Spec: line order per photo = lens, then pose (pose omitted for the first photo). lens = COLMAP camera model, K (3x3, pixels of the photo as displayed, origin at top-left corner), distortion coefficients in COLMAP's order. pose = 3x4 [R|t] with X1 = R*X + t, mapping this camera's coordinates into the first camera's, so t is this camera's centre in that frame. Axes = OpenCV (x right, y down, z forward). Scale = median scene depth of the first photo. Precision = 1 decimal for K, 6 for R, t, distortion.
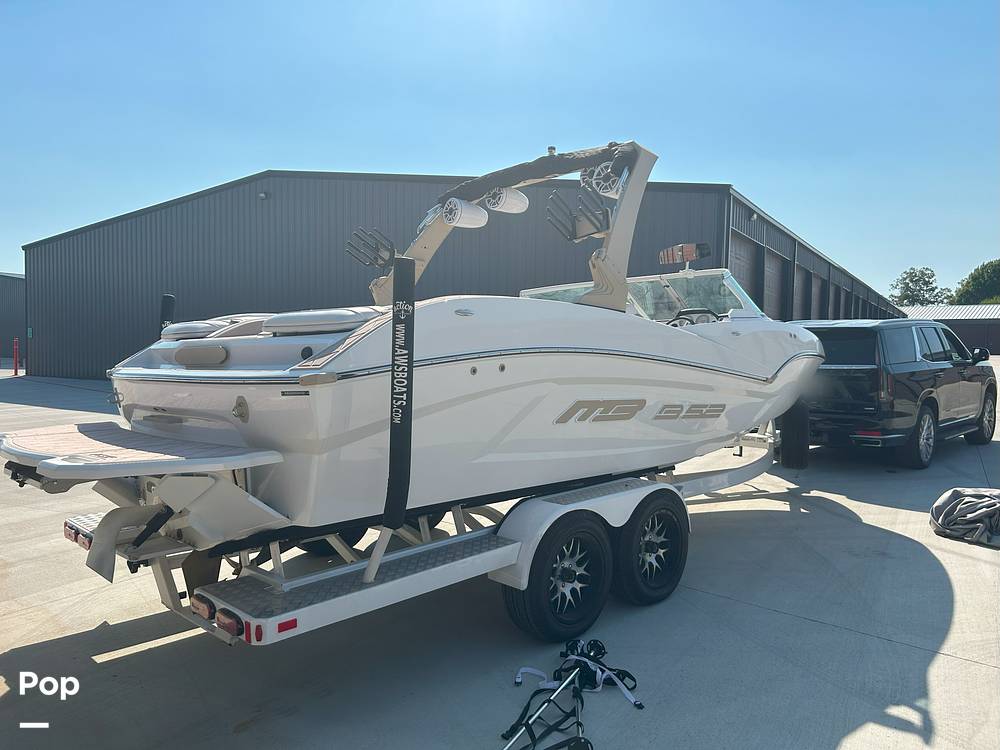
lens RADIAL K [[761.8, 0, 501.4], [0, 761.8, 375.9], [0, 0, 1]] dist [0.011530, 0.001190]
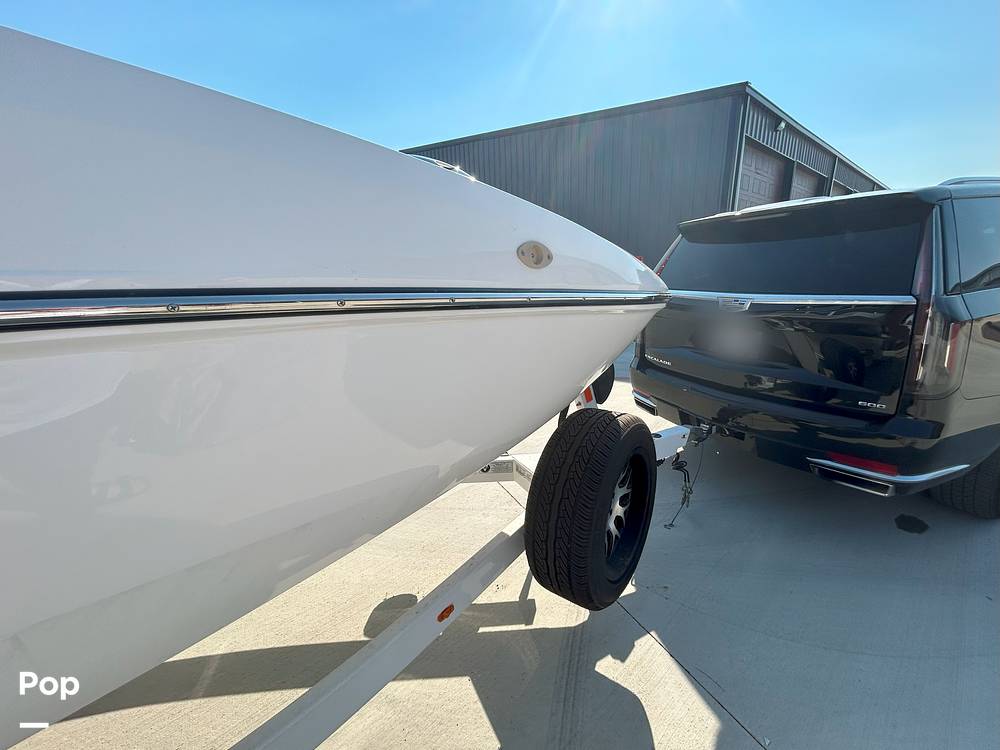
lens RADIAL K [[407.9, 0, 503.6], [0, 407.9, 379.8], [0, 0, 1]] dist [0.002391, 0.000596]
pose [[0.950789, 0.038926, -0.307384, 0.644752], [0.026371, 0.978310, 0.205461, -0.033754], [0.308715, -0.203456, 0.929140, 1.318224]]
